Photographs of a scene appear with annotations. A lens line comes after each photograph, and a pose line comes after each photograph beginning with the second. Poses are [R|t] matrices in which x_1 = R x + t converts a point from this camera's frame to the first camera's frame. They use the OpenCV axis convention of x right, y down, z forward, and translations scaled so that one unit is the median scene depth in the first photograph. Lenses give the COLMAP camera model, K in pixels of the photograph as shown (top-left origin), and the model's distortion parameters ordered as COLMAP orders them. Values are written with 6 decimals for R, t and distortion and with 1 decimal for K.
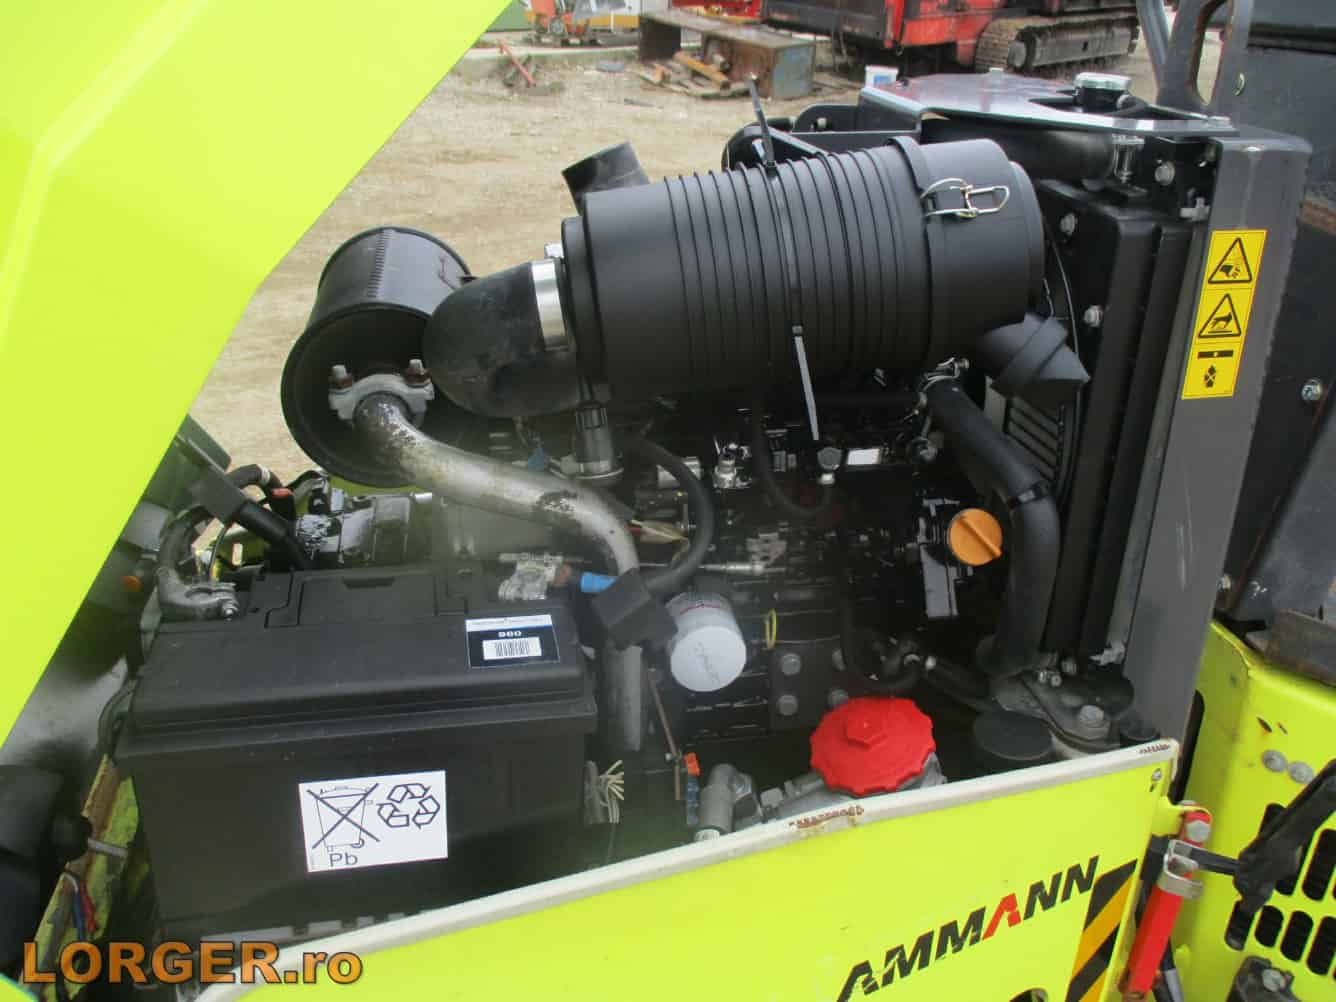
lens RADIAL K [[1144.2, 0, 668.4], [0, 1144.2, 506.1], [0, 0, 1]] dist [-0.049044, 0.037808]
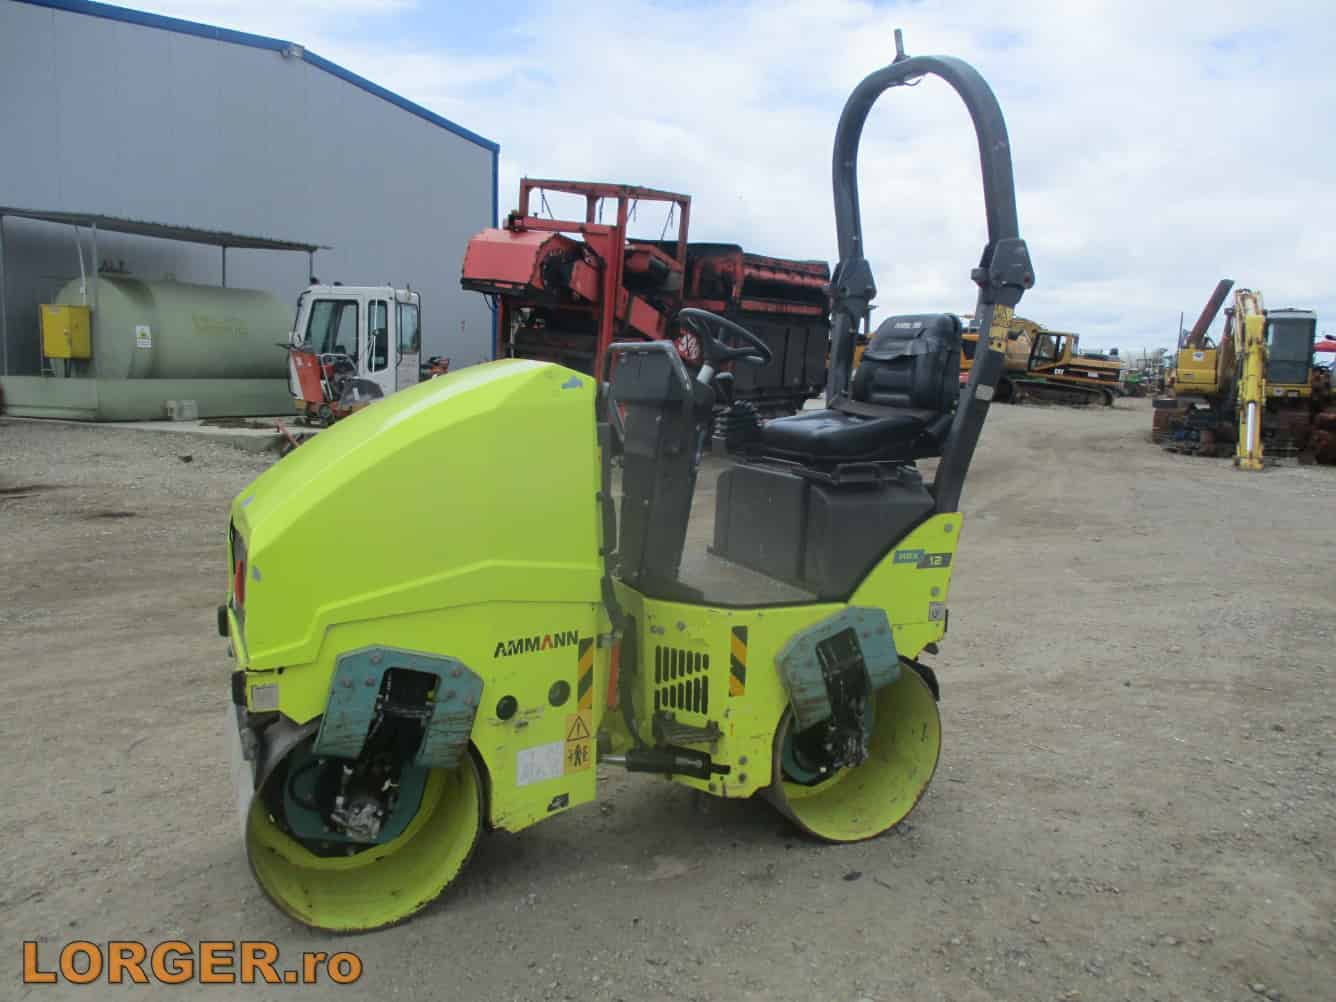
lens RADIAL K [[1144.2, 0, 674.2], [0, 1144.2, 501.2], [0, 0, 1]] dist [-0.049044, 0.037808]
pose [[0.974733, -0.015613, 0.222827, -0.006538], [0.086131, 0.946683, -0.310440, 0.087748], [-0.206100, 0.321789, 0.924108, -0.193089]]
